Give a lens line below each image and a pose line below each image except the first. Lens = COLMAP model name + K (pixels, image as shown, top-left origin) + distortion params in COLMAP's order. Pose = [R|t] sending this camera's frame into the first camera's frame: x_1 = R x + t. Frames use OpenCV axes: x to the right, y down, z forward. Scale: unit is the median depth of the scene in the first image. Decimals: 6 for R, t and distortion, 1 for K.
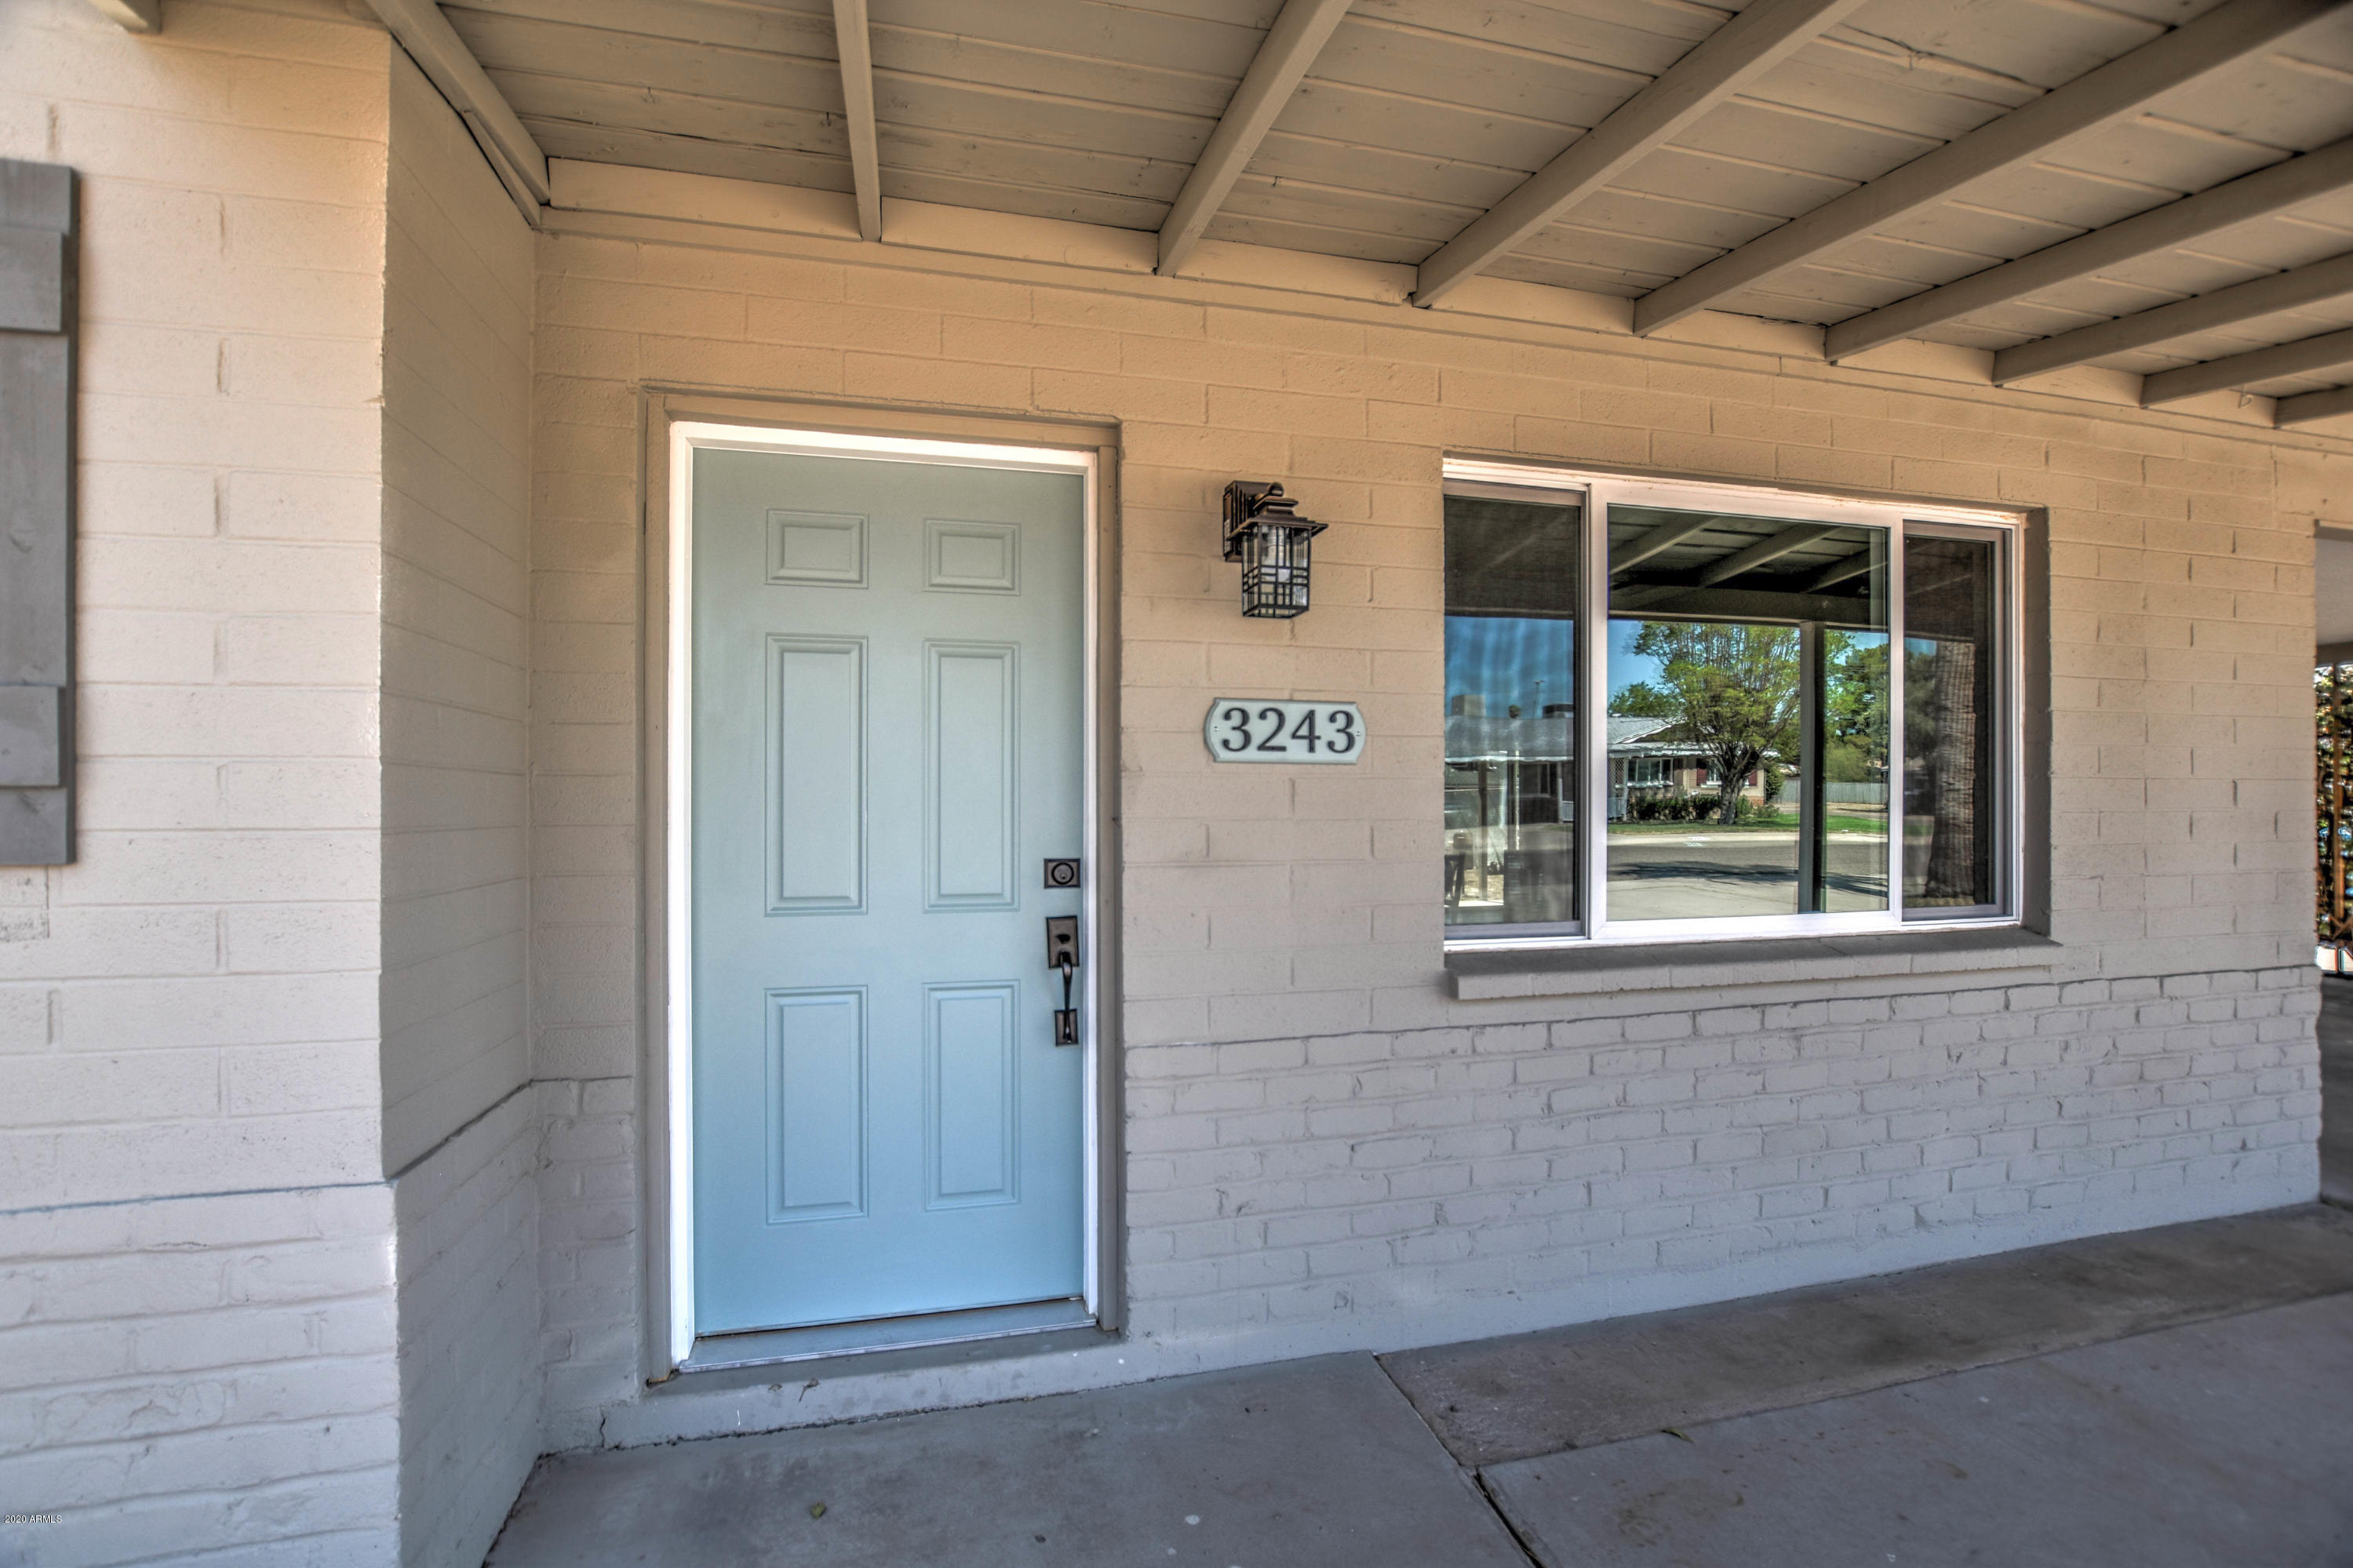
lens RADIAL K [[1045.2, 0, 1184.4], [0, 1045.2, 805.5], [0, 0, 1]] dist [-0.034149, 0.007327]
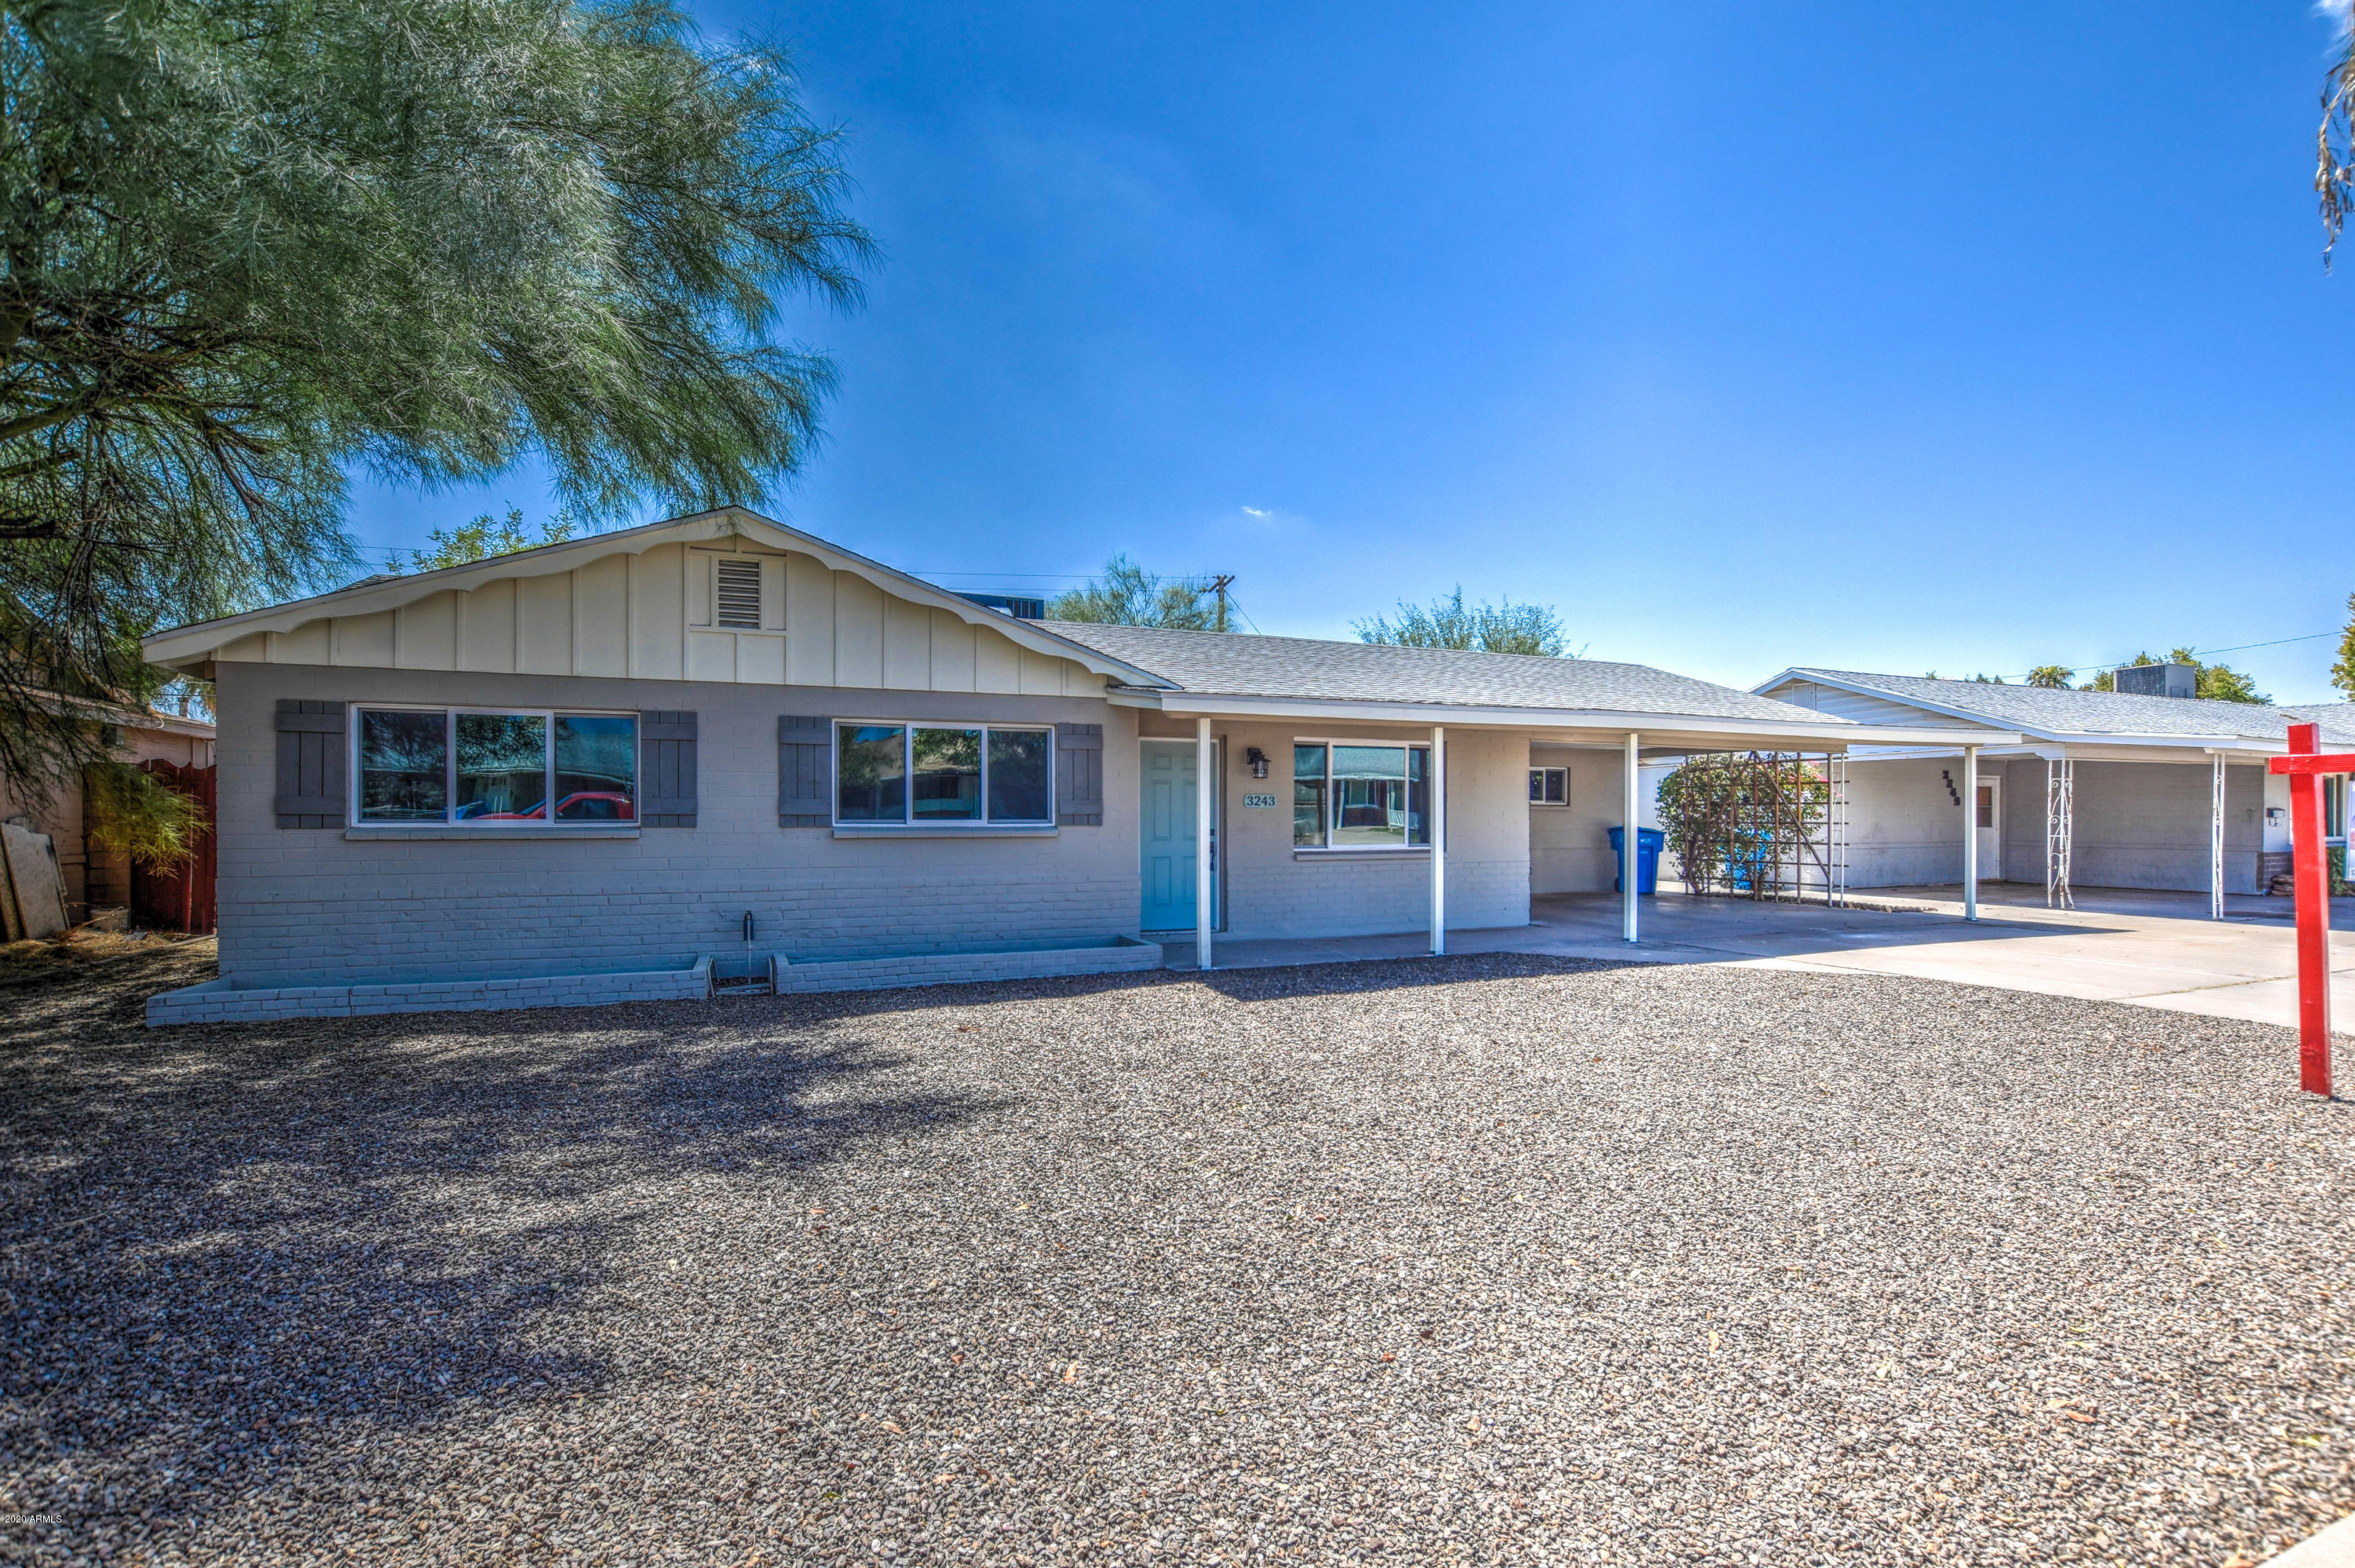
lens RADIAL K [[1046.1, 0, 1185.4], [0, 1046.1, 805.6], [0, 0, 1]] dist [-0.034149, 0.007327]
pose [[0.990320, 0.003269, 0.138767, -0.854083], [-0.002329, 0.999973, -0.006939, -0.018222], [-0.138786, 0.006549, 0.990301, -3.447351]]
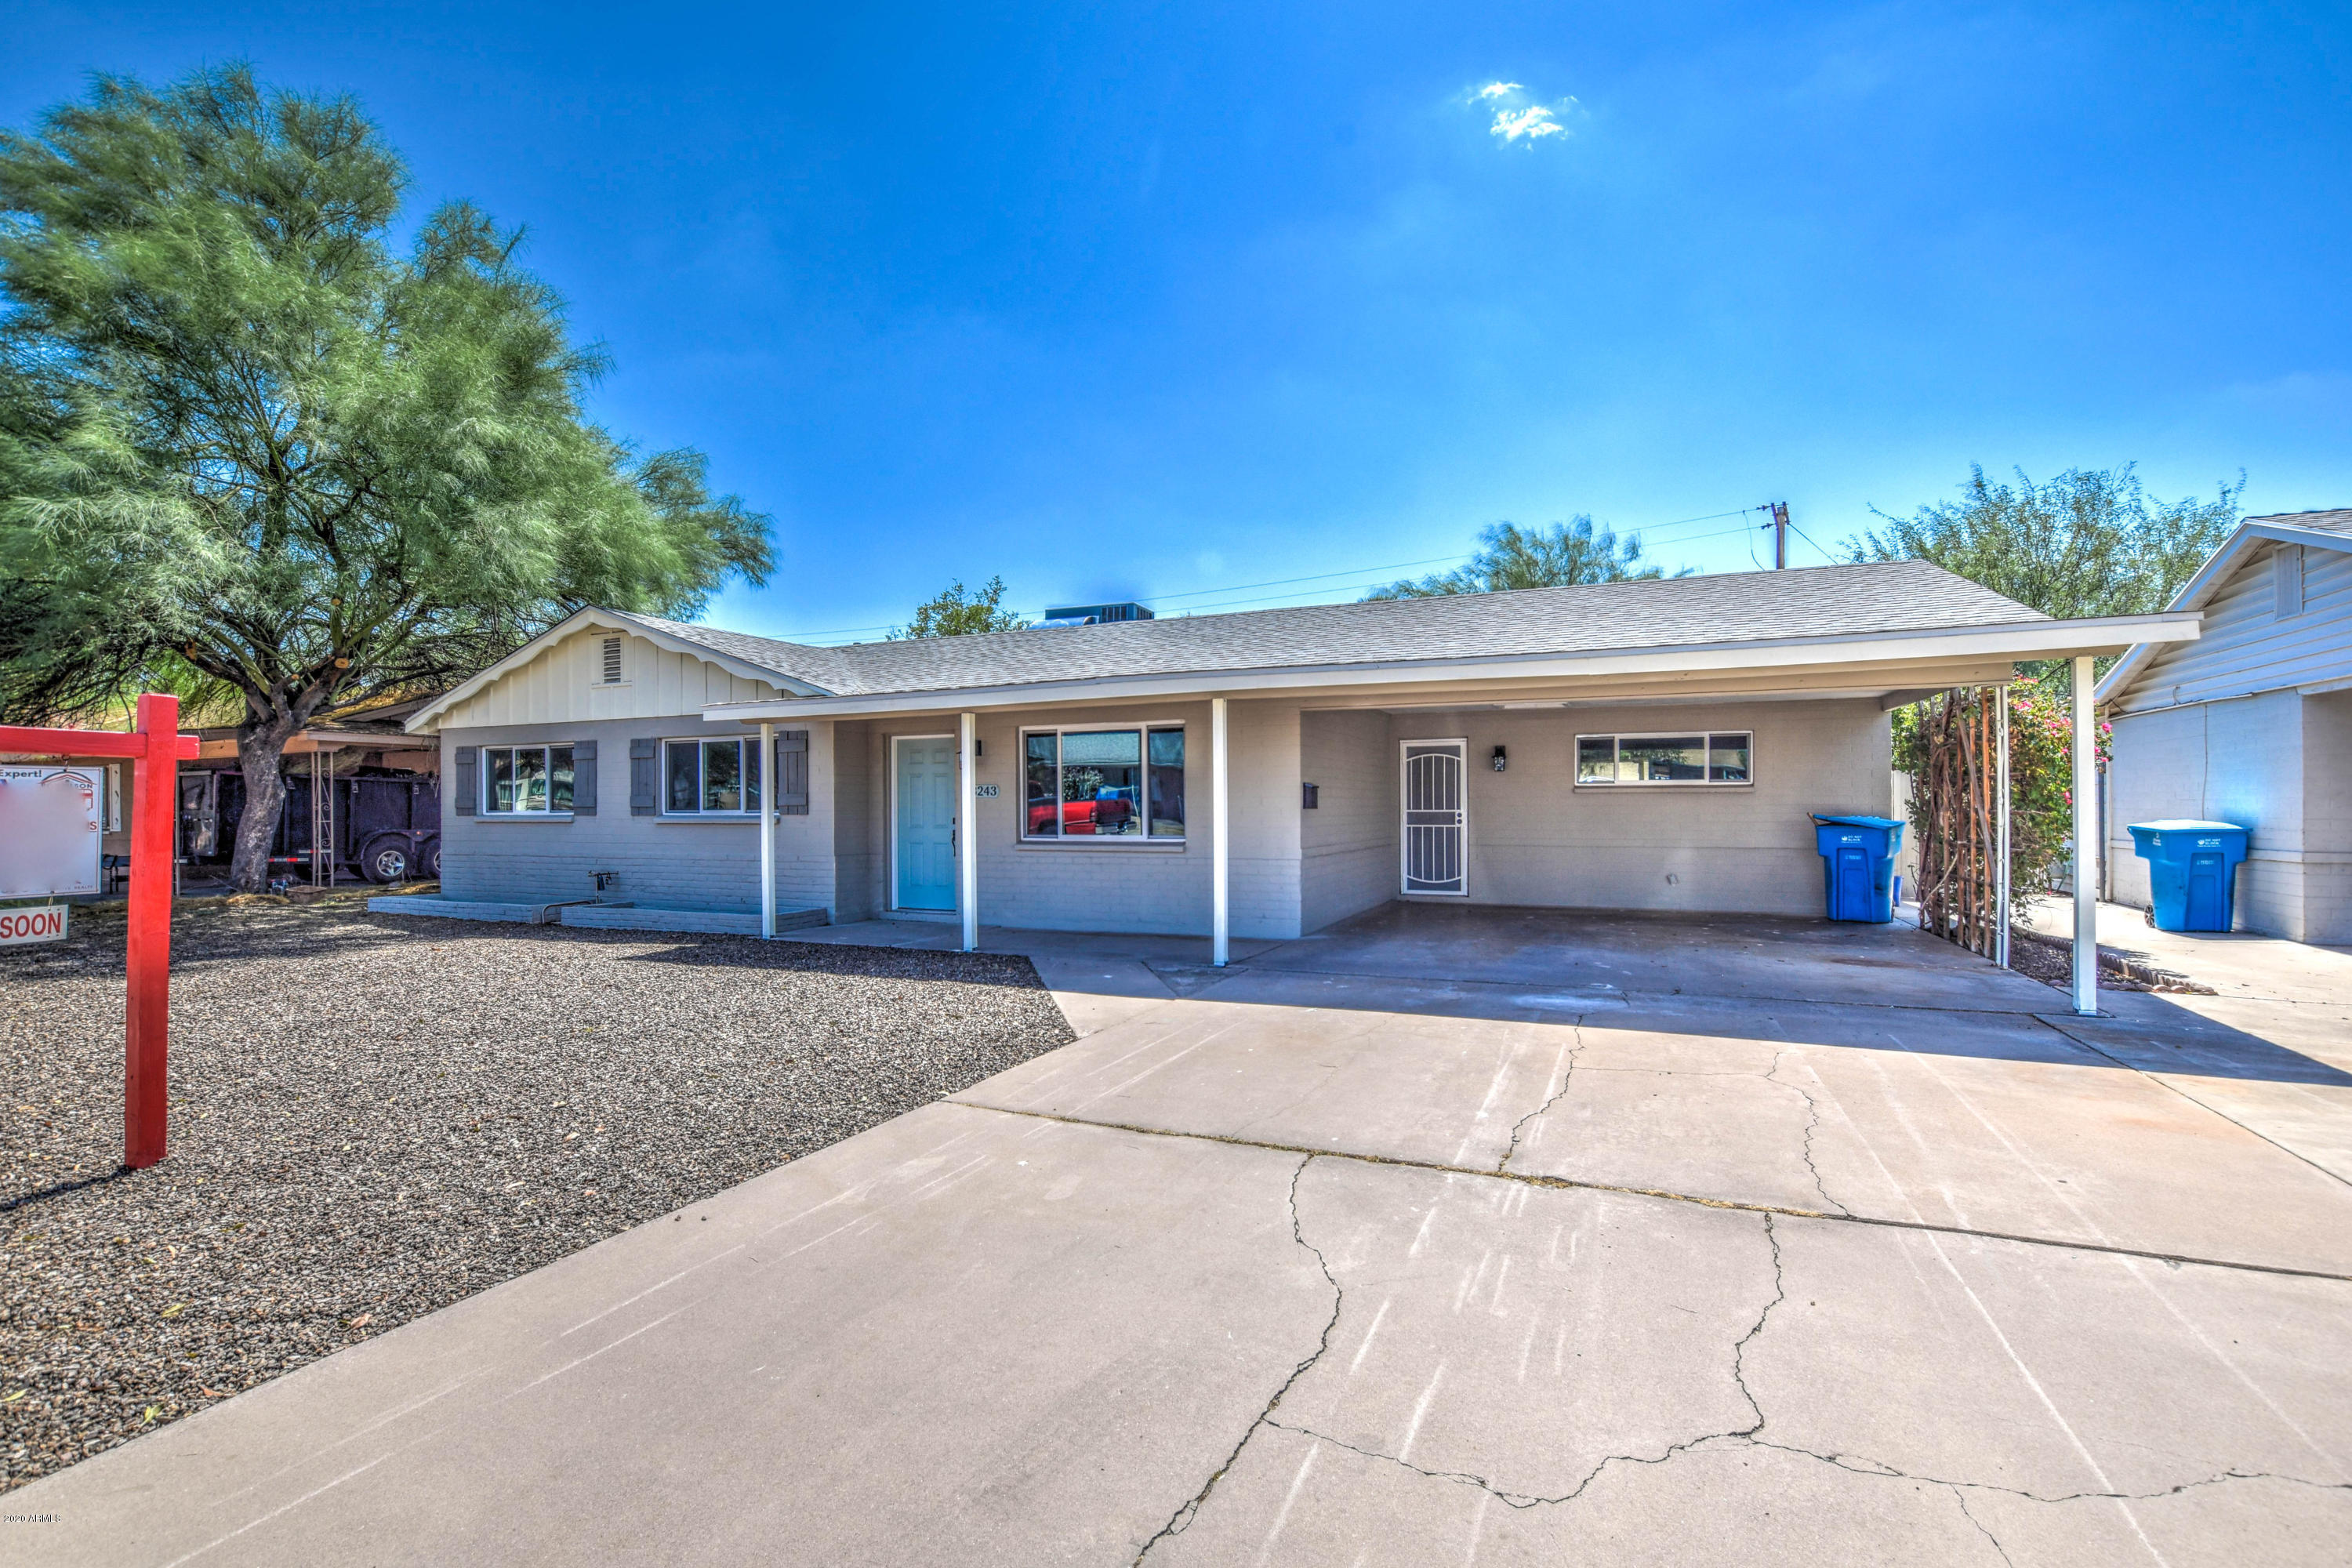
lens RADIAL K [[1044.9, 0, 1183.9], [0, 1044.9, 805.5], [0, 0, 1]] dist [-0.034149, 0.007327]
pose [[0.796481, -0.001379, -0.604662, 3.632113], [0.005940, 0.999967, 0.005544, -0.026879], [0.604634, -0.008008, 0.796463, -2.191618]]
